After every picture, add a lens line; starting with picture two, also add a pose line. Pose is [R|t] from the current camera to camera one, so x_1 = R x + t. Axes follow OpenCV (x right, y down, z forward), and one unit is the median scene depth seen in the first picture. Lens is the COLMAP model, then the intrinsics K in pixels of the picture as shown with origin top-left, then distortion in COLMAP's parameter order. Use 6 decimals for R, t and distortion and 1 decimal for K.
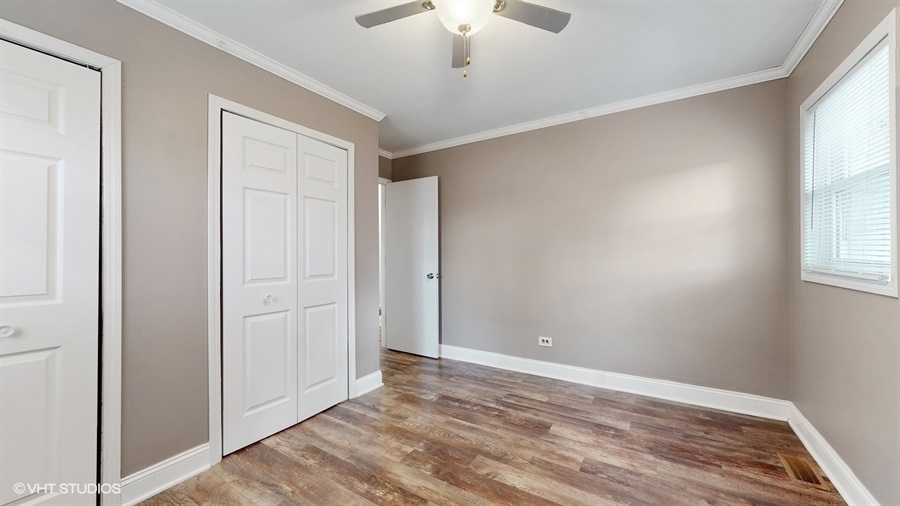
lens RADIAL K [[346.6, 0, 450.0], [0, 346.6, 253.0], [0, 0, 1]] dist [0.021815, -0.000010]
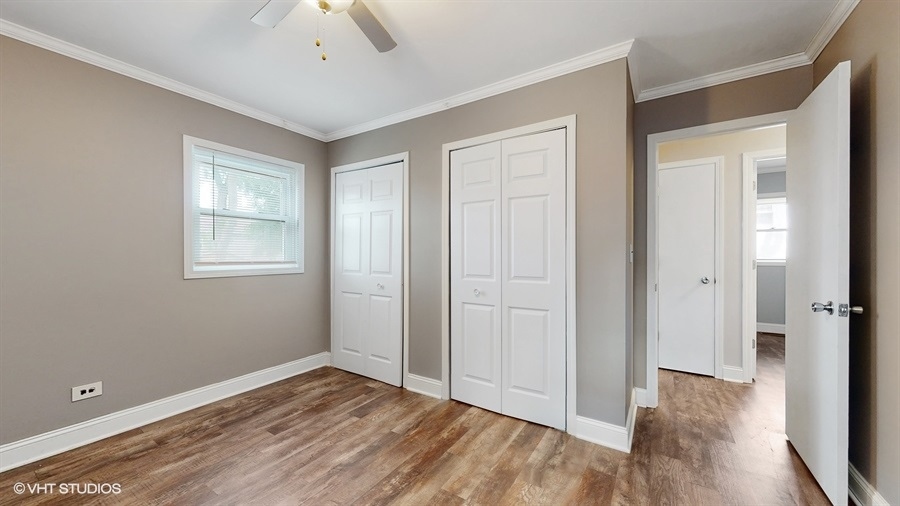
lens RADIAL K [[346.6, 0, 450.0], [0, 346.6, 253.0], [0, 0, 1]] dist [0.021815, -0.000010]
pose [[-0.033430, 0.010389, -0.999387, 0.644057], [0.006773, 0.999925, 0.010168, -0.014190], [0.999418, -0.006429, -0.033498, 0.912559]]
